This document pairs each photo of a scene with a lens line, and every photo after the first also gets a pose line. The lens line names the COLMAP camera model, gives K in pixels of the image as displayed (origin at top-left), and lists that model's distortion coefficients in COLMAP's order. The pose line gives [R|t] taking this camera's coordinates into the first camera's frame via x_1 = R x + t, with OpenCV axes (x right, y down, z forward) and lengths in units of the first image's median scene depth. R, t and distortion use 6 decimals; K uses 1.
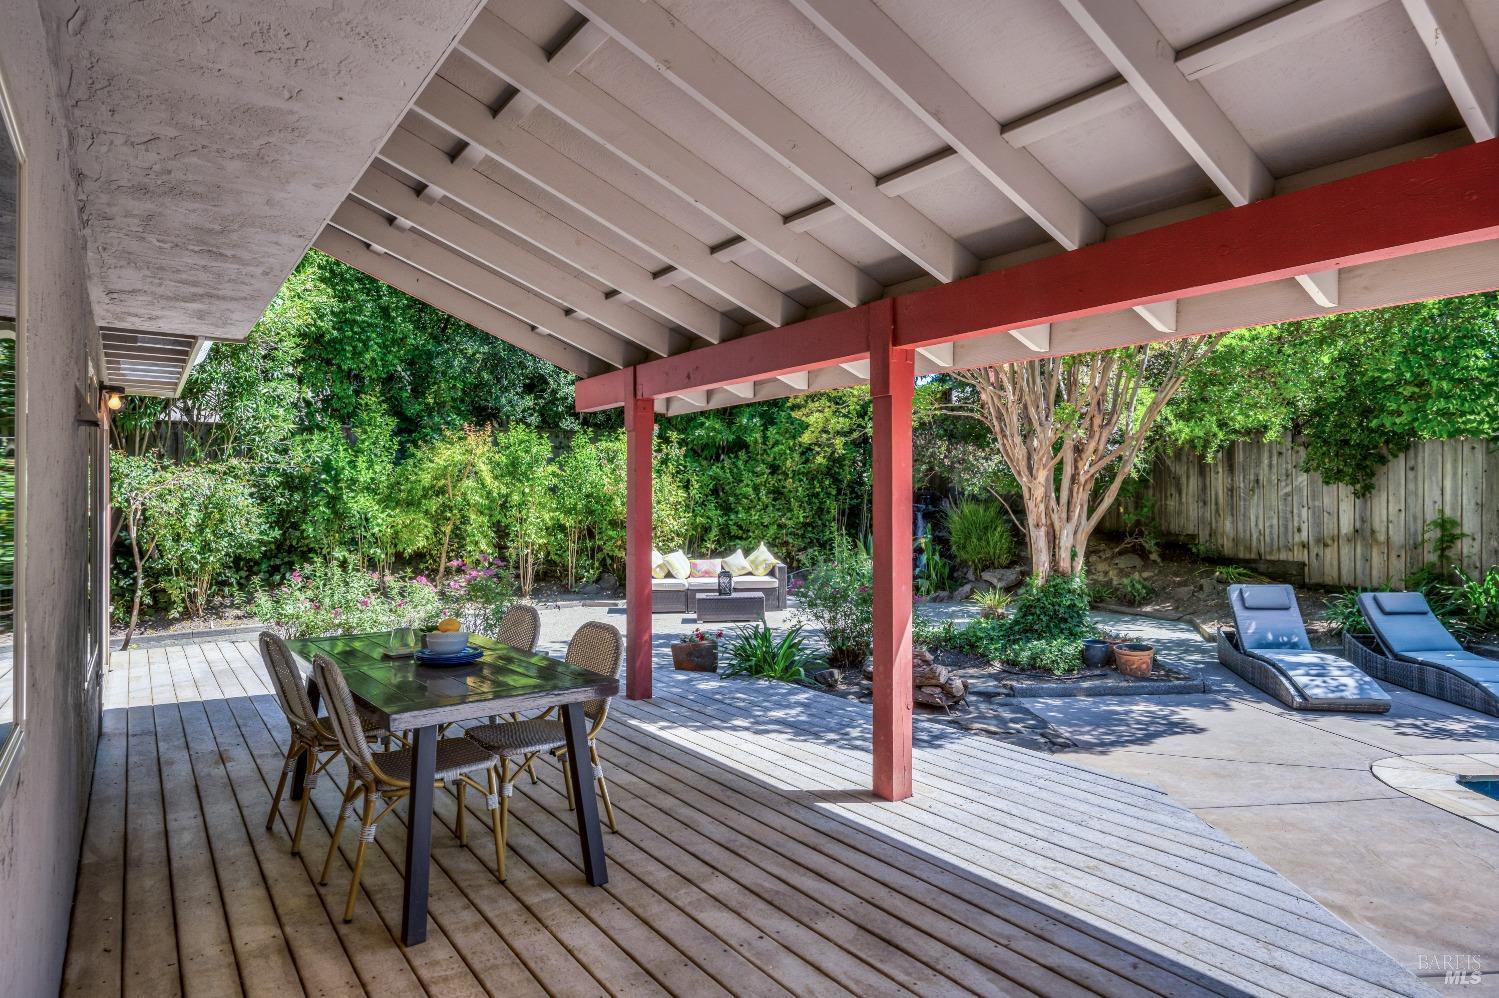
lens RADIAL K [[862.0, 0, 749.5], [0, 862.0, 499.0], [0, 0, 1]] dist [-0.017172, -0.000470]
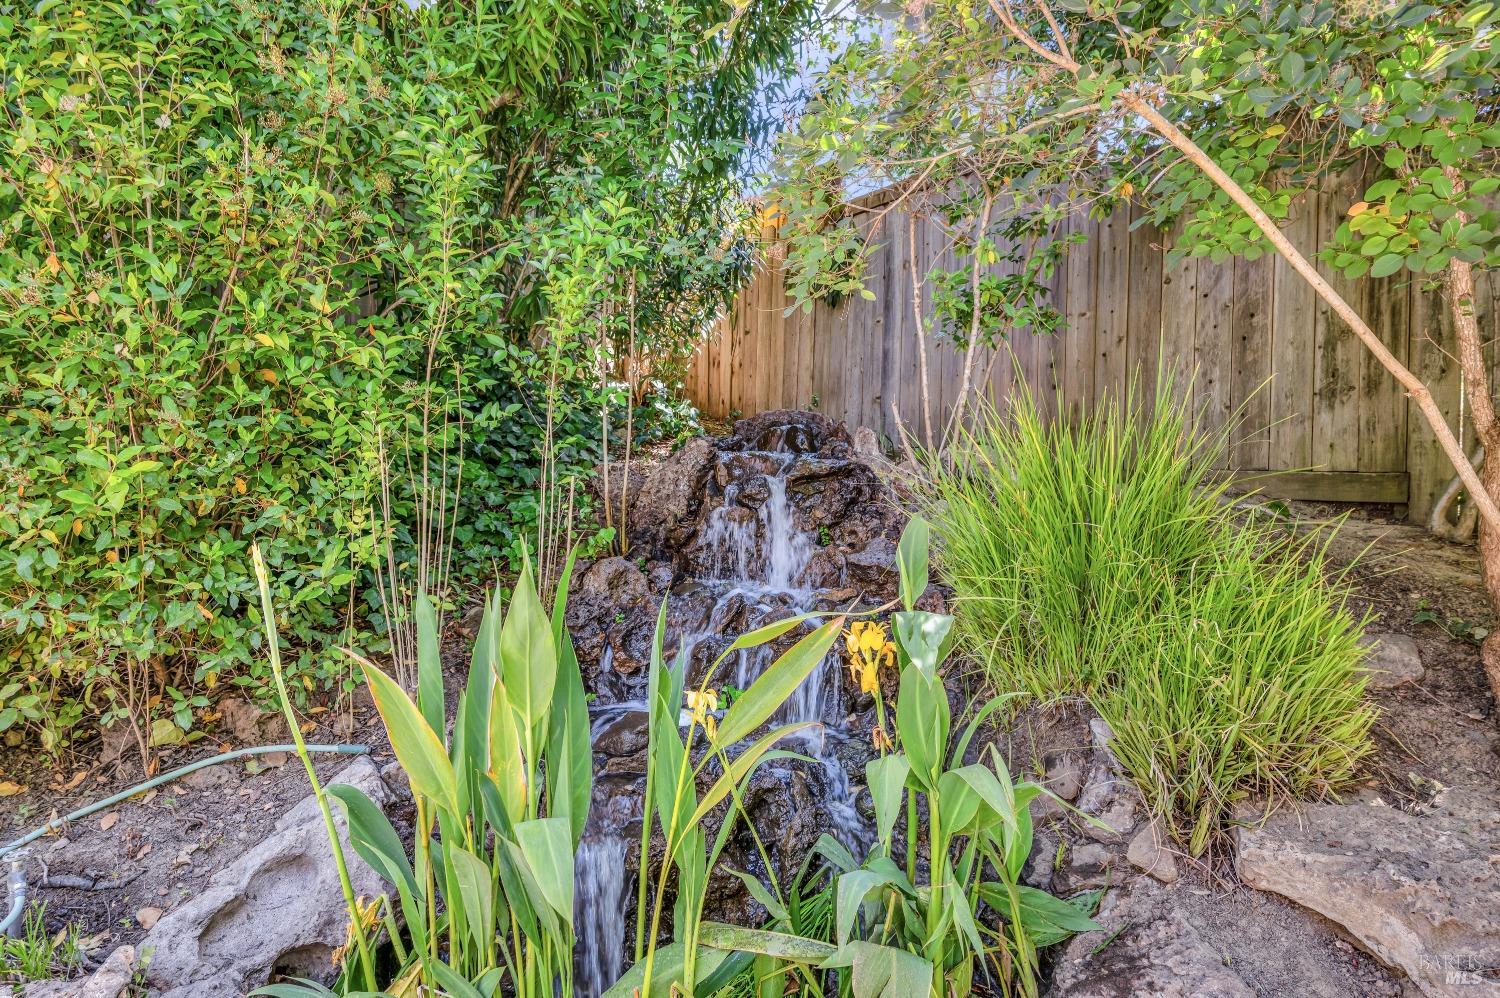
lens RADIAL K [[862.5, 0, 750.0], [0, 862.5, 499.0], [0, 0, 1]] dist [-0.017172, -0.000470]
pose [[0.975847, -0.004815, 0.218402, 0.149334], [0.002835, 0.999952, 0.009377, 0.023766], [-0.218437, -0.008532, 0.975814, 0.853649]]
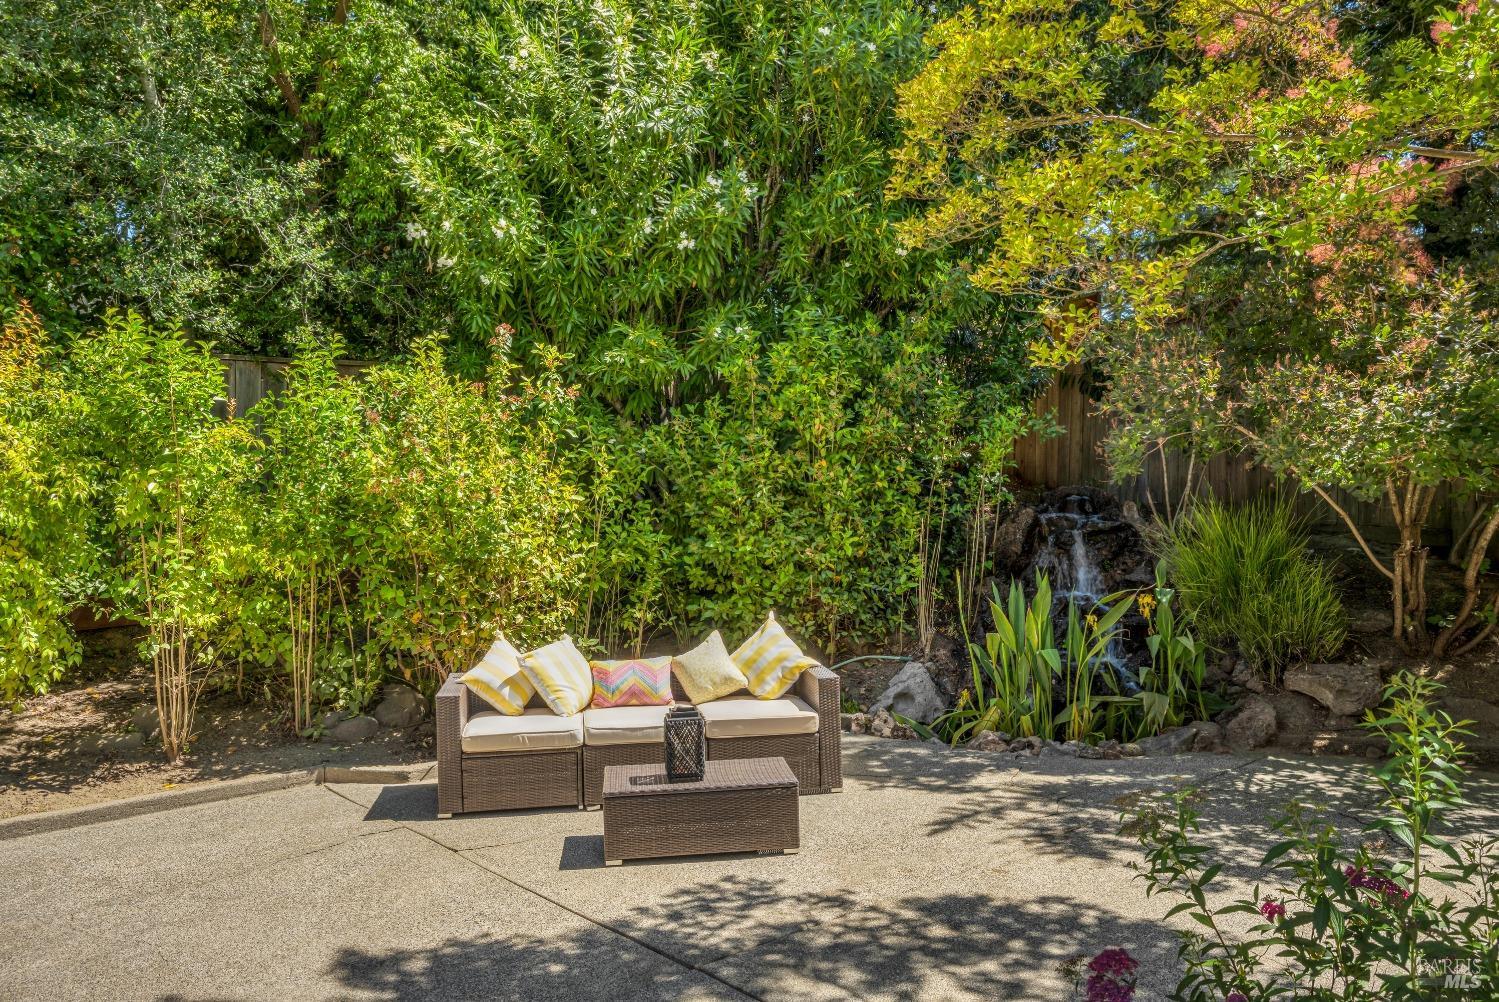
lens RADIAL K [[1092.0, 0, 763.2], [0, 1092.0, 503.9], [0, 0, 1]] dist [-0.001052, -0.002054]
pose [[0.998010, -0.010829, 0.062125, -0.019476], [0.011086, 0.999931, -0.003793, 0.001240], [-0.062079, 0.004475, 0.998061, 0.467725]]
